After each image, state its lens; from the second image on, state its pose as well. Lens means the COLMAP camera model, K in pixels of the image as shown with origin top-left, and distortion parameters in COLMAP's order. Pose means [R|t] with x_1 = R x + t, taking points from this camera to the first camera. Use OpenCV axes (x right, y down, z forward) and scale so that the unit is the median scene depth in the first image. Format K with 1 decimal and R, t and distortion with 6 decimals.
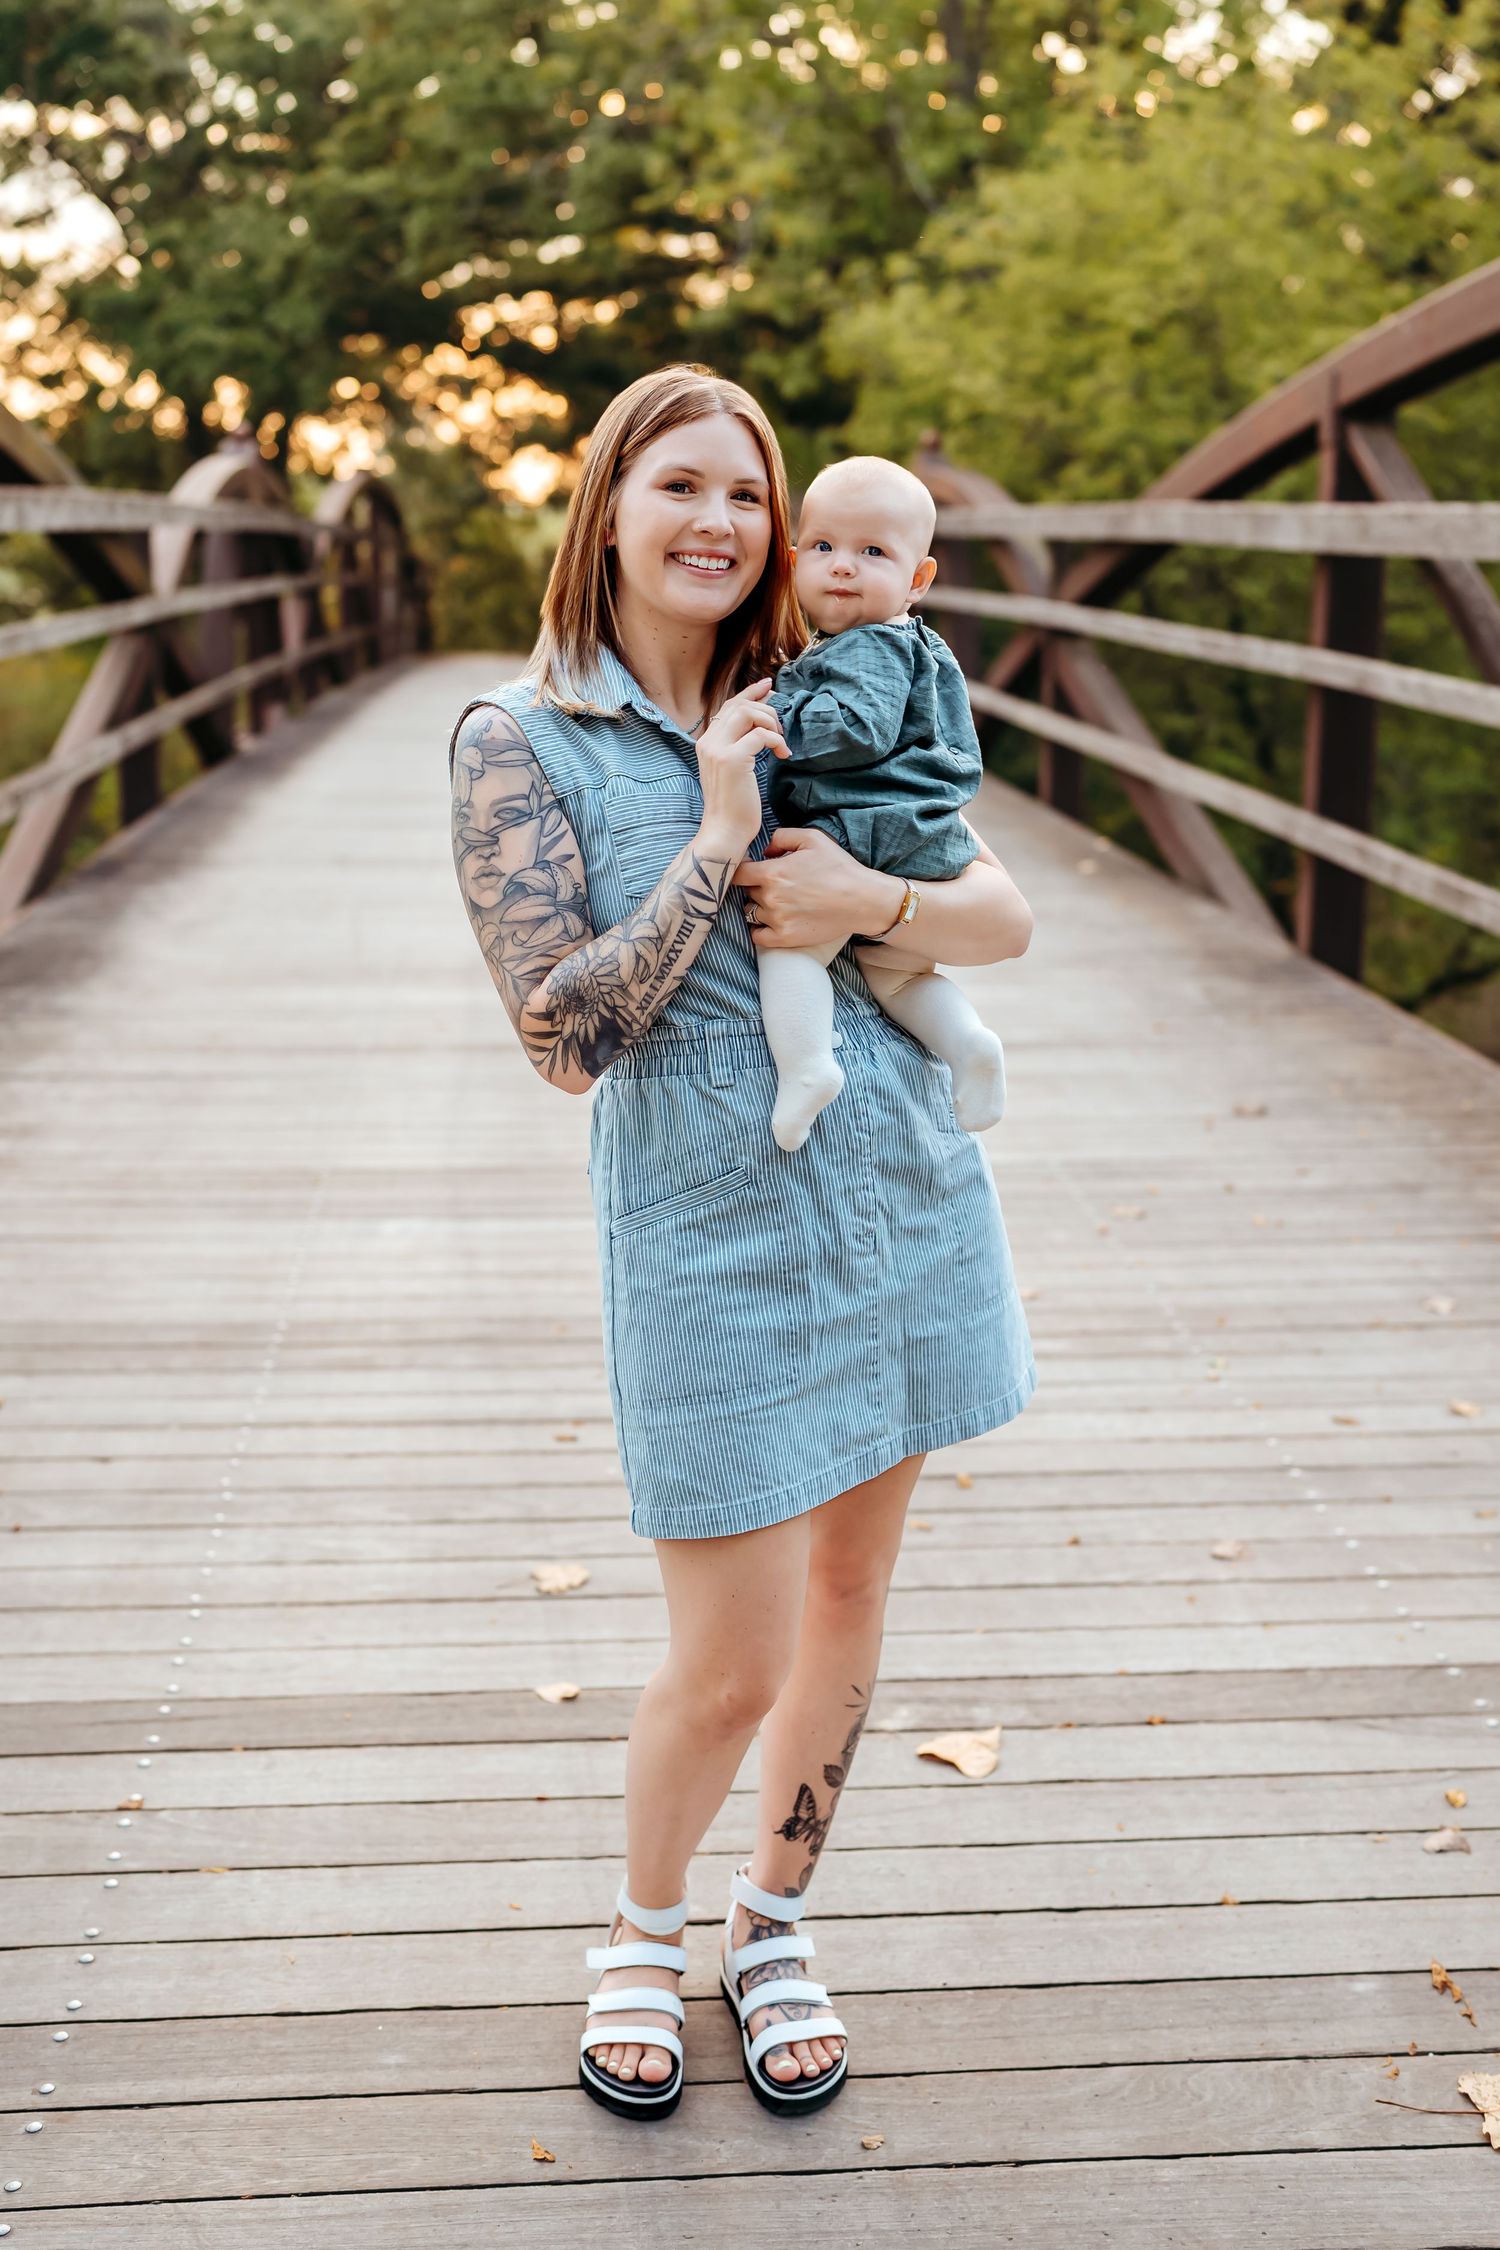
lens RADIAL K [[2472.9, 0, 729.8], [0, 2472.9, 1081.0], [0, 0, 1]] dist [0.001614, 0.039059]
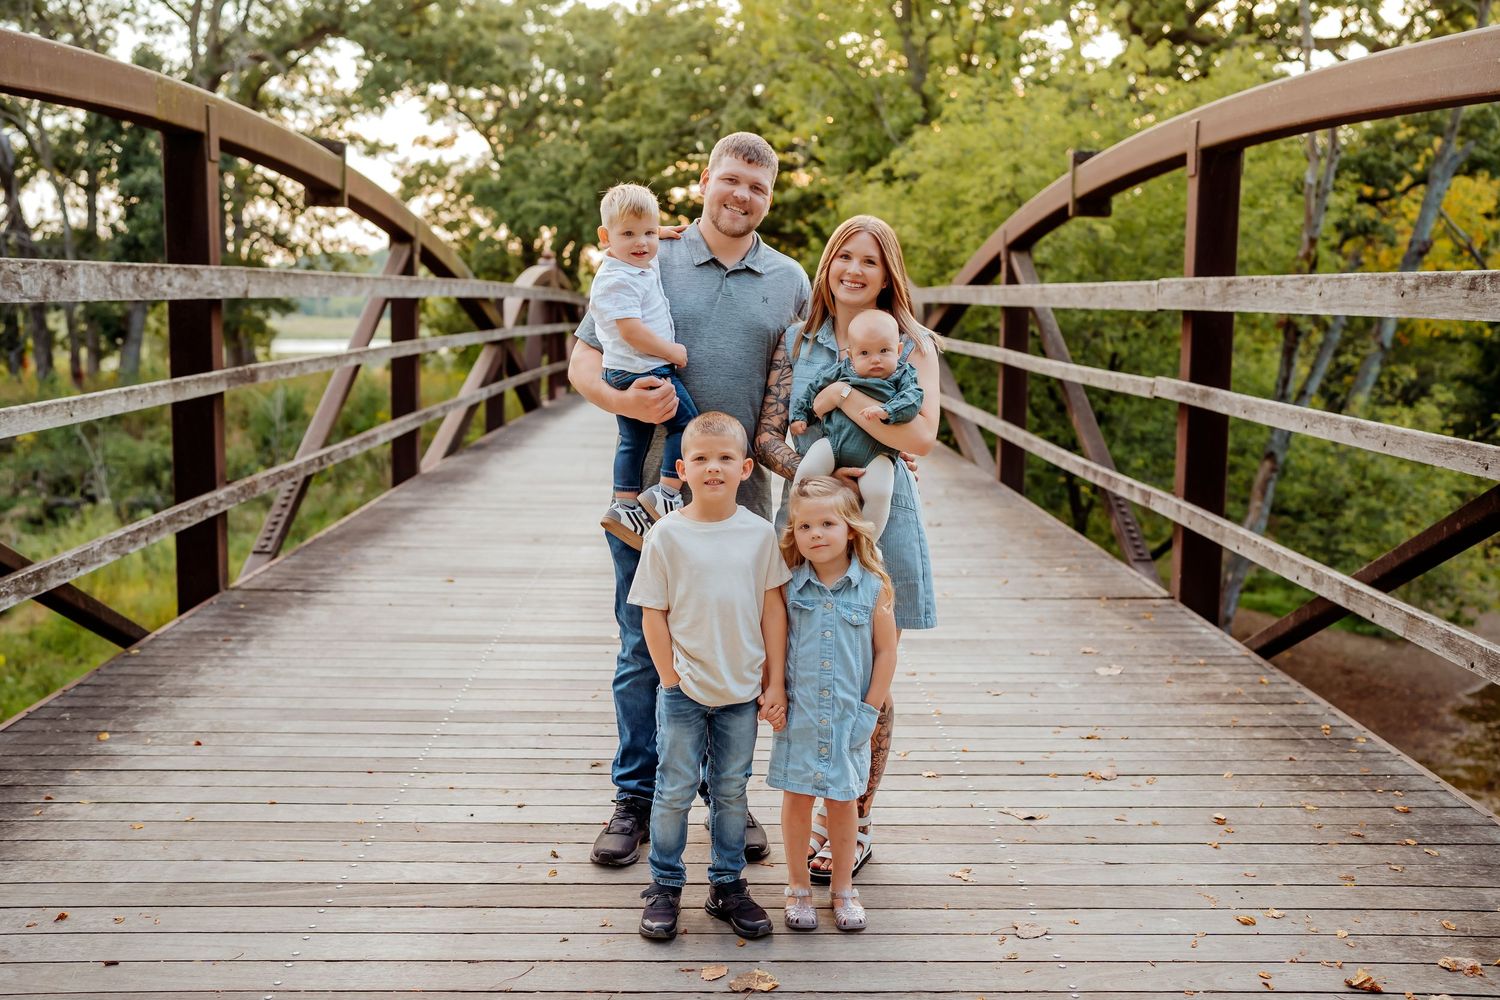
lens RADIAL K [[1524.4, 0, 750.0], [0, 1524.4, 500.0], [0, 0, 1]] dist [-0.001324, 0.019300]
pose [[0.997923, 0.010170, -0.063615, 0.058293], [-0.016136, 0.995442, -0.093990, 0.063842], [0.062370, 0.094821, 0.993539, -0.253437]]
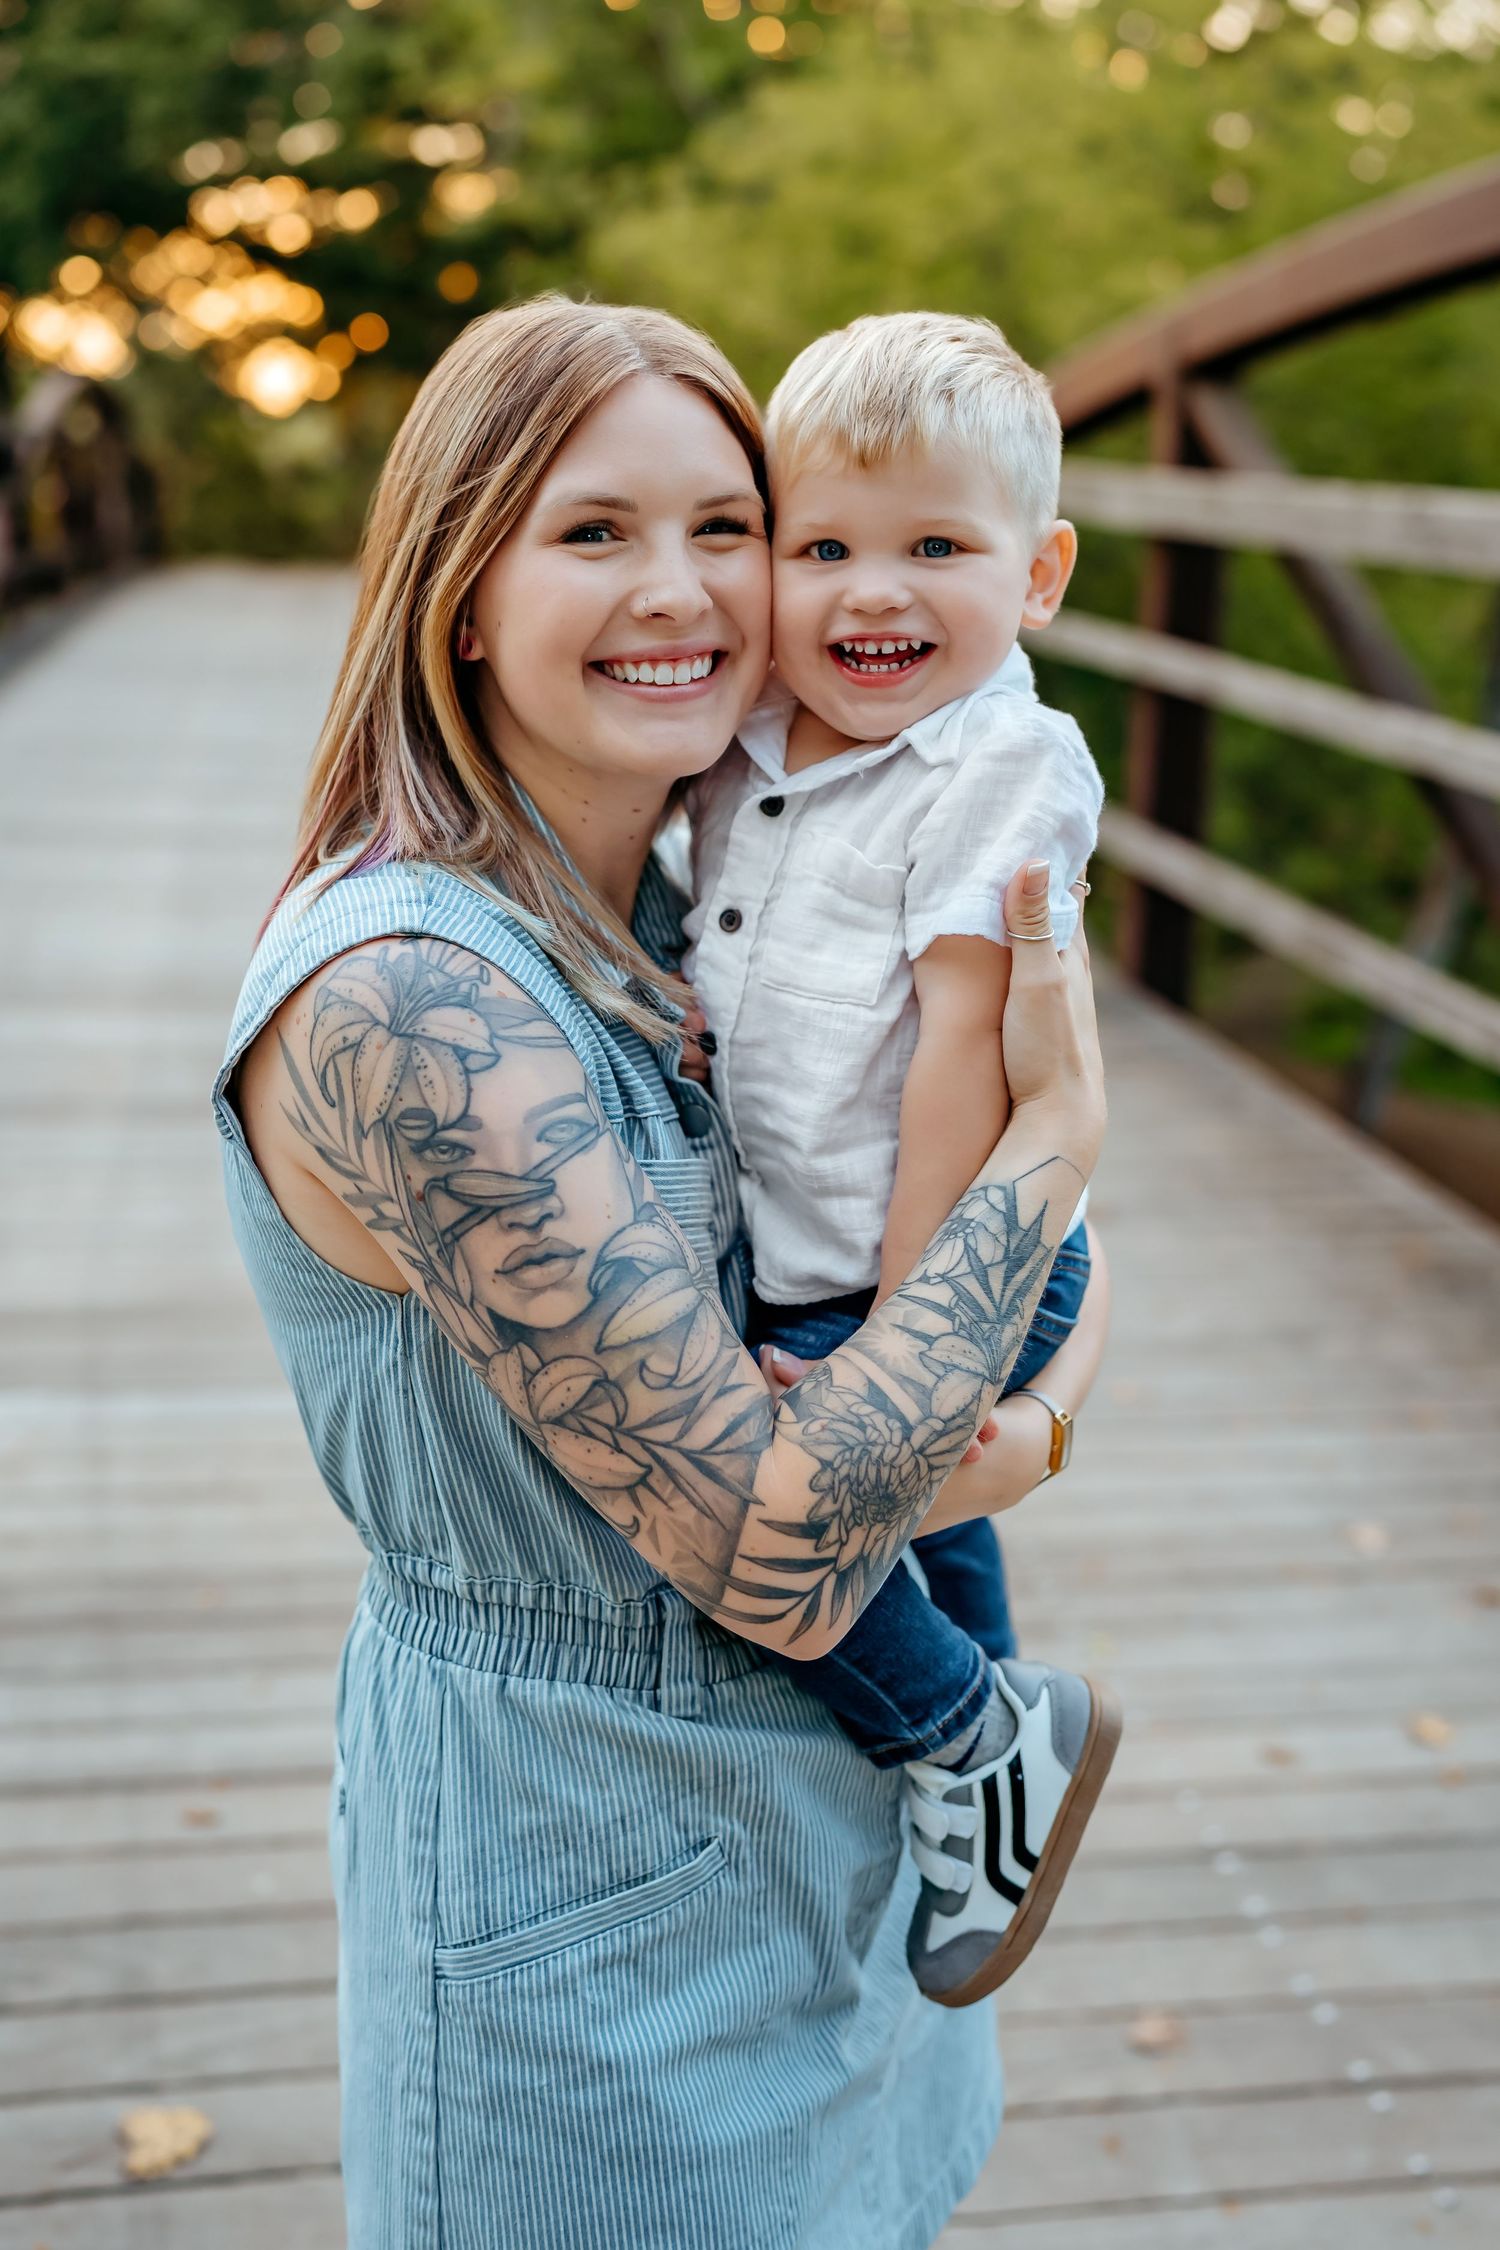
lens RADIAL K [[2459.4, 0, 742.4], [0, 2459.4, 973.7], [0, 0, 1]] dist [0.013684, 0.046987]
pose [[0.994044, 0.018535, 0.107393, 0.001983], [-0.017910, 0.999817, -0.006779, -0.028784], [-0.107499, 0.004816, 0.994194, 0.092252]]
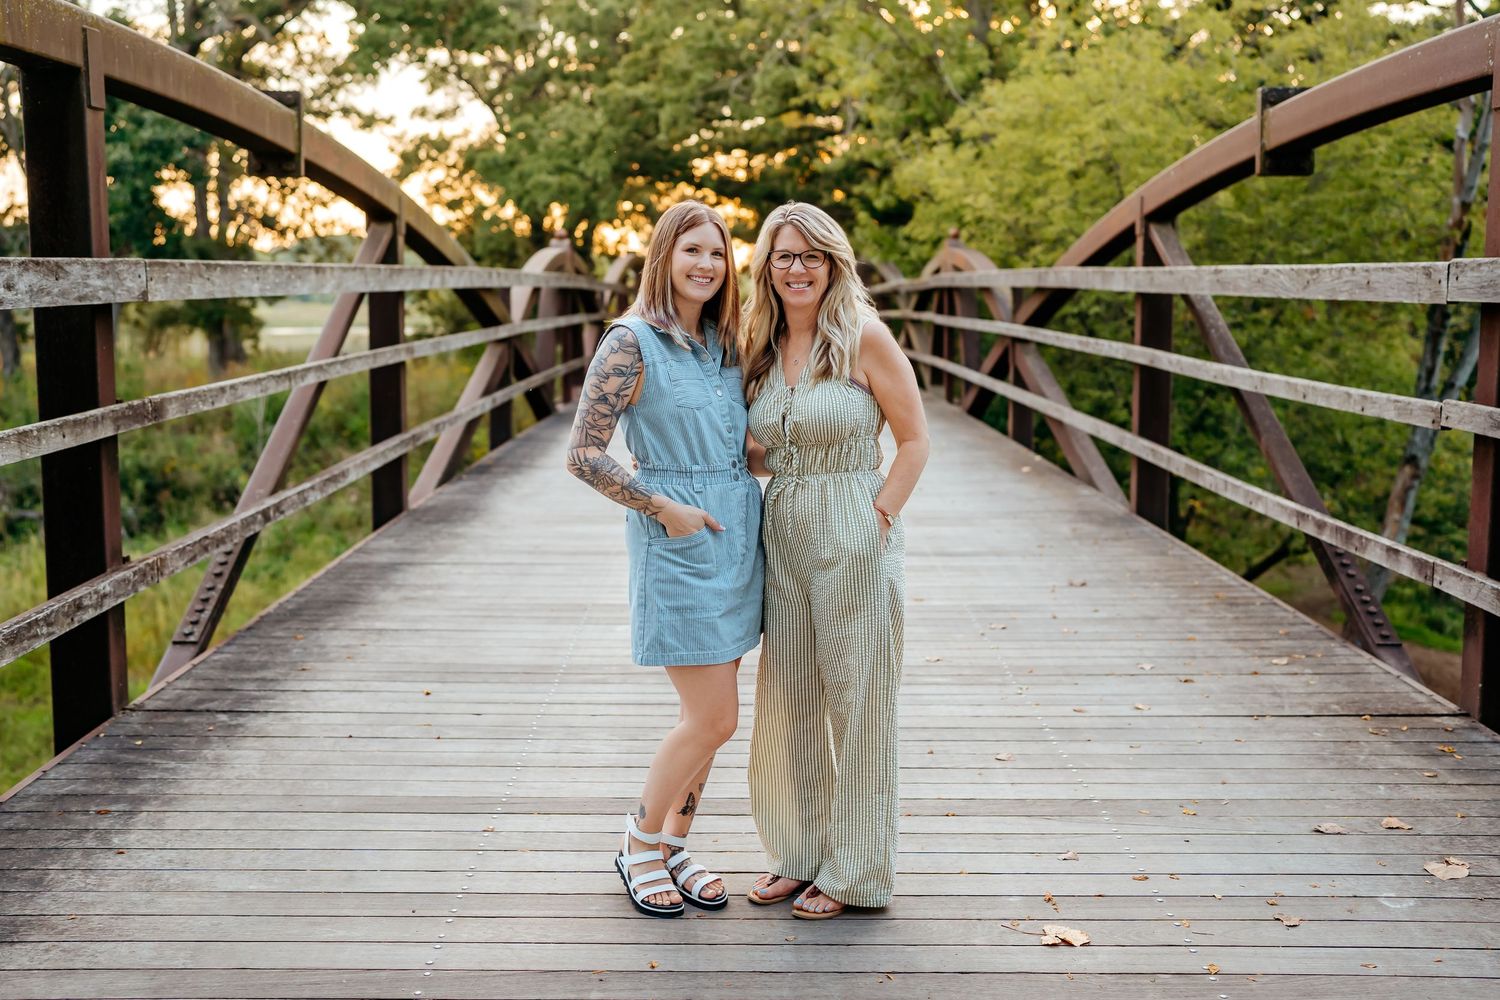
lens RADIAL K [[1582.6, 0, 721.5], [0, 1582.6, 479.5], [0, 0, 1]] dist [-0.002618, 0.044481]
pose [[0.995680, 0.001652, -0.092838, 0.024966], [-0.010780, 0.995137, -0.097910, 0.025581], [0.092225, 0.098488, 0.990856, -0.107115]]
